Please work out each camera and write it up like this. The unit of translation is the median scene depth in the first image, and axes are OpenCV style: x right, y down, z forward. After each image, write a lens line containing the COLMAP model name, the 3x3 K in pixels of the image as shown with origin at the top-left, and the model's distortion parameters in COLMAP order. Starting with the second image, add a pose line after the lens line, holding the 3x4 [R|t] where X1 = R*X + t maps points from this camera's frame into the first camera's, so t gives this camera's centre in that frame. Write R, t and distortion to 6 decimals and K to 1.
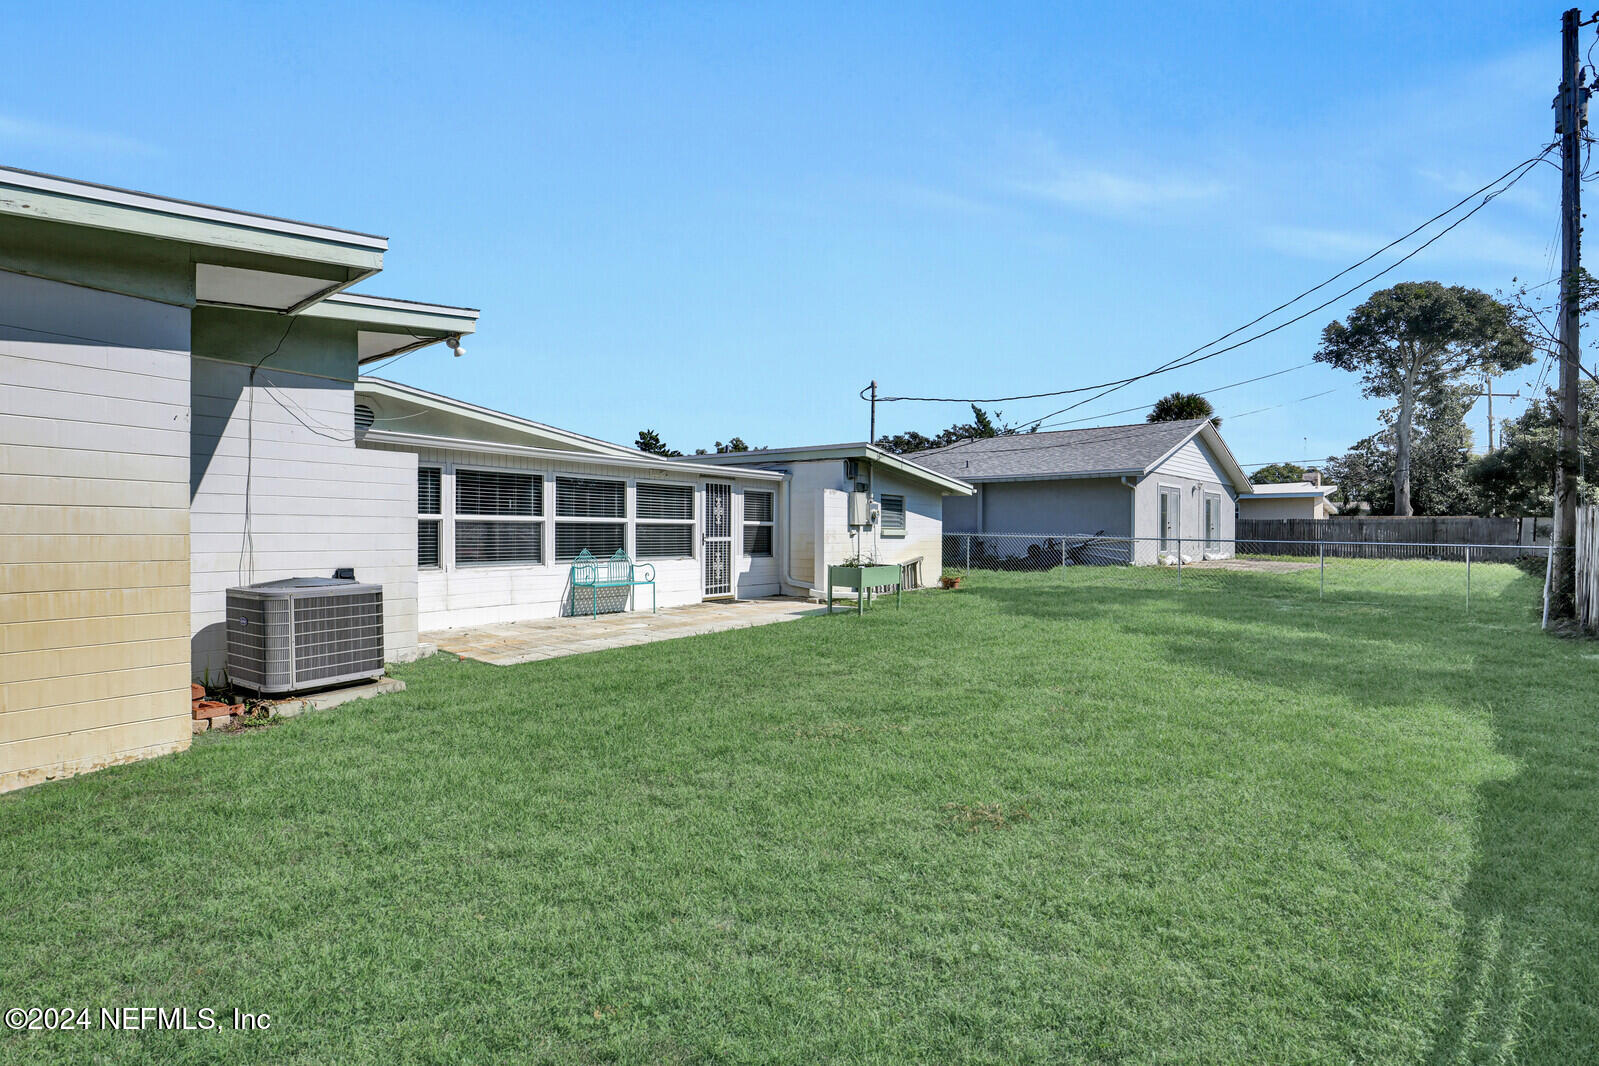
lens RADIAL K [[753.4, 0, 799.5], [0, 753.4, 533.0], [0, 0, 1]] dist [0.018578, -0.000035]
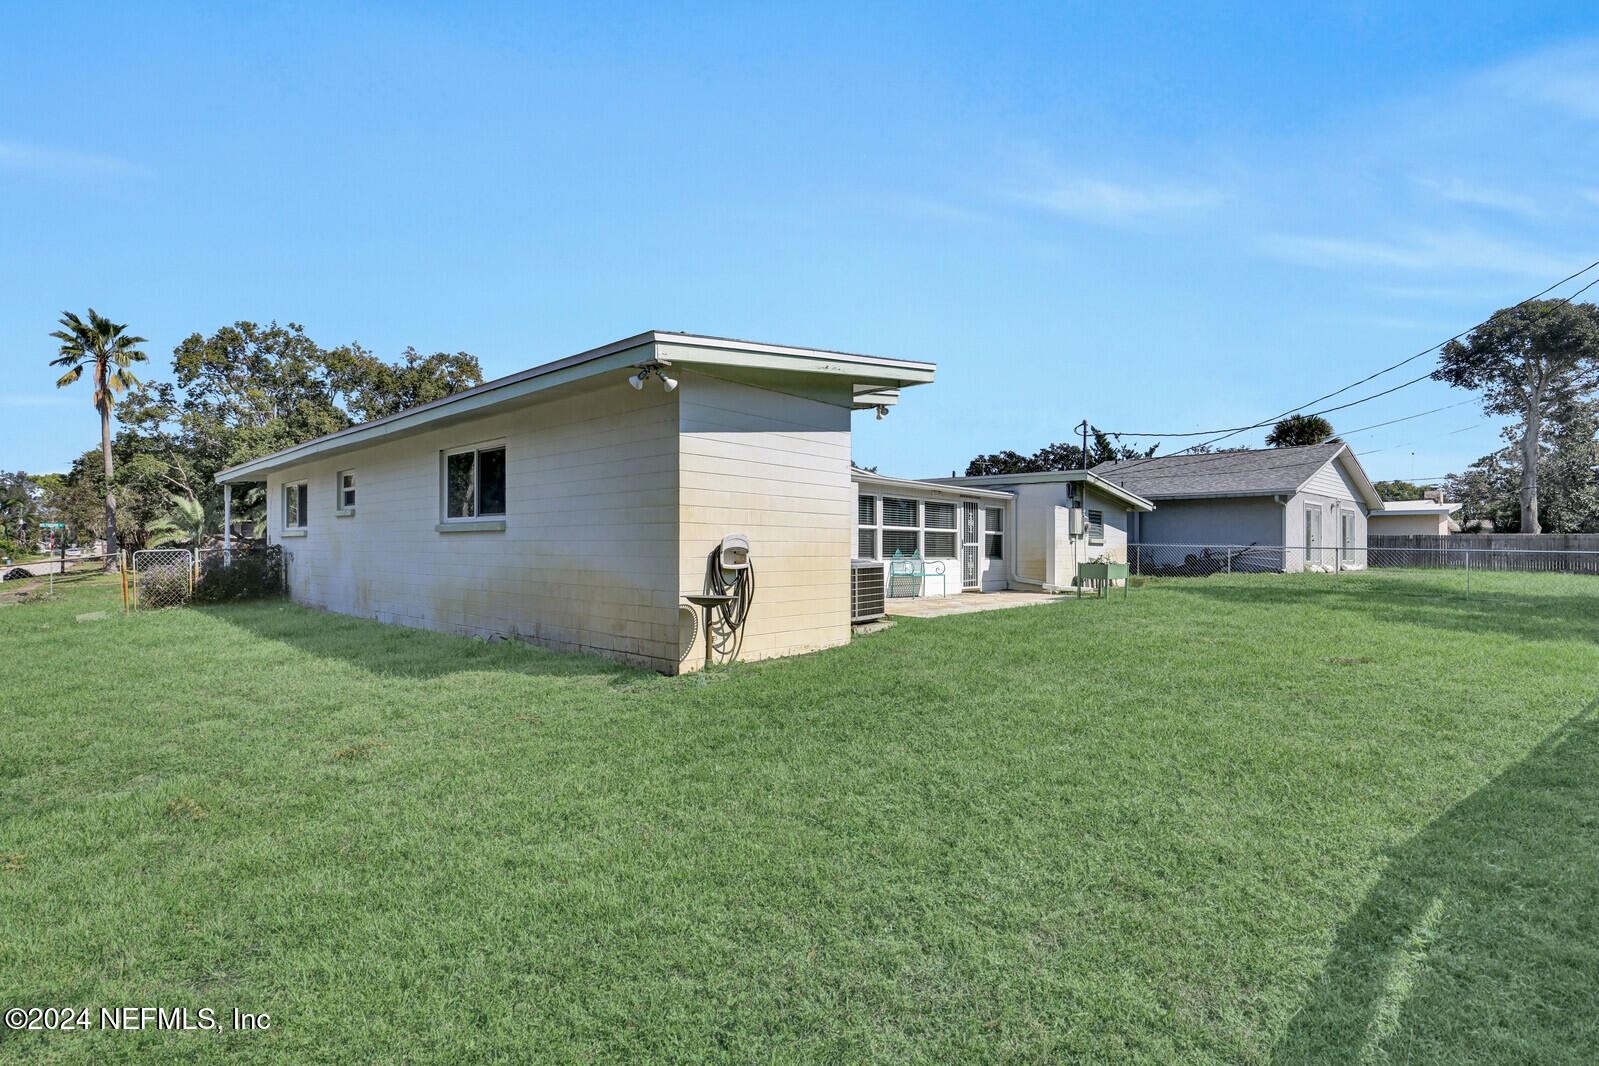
lens RADIAL K [[730.6, 0, 826.2], [0, 730.6, 538.3], [0, 0, 1]] dist [0.000269, 0.007579]
pose [[0.995769, 0.002972, -0.091840, -0.143743], [-0.004414, 0.999870, -0.015501, 0.010937], [0.091782, 0.015841, 0.995653, -0.164152]]
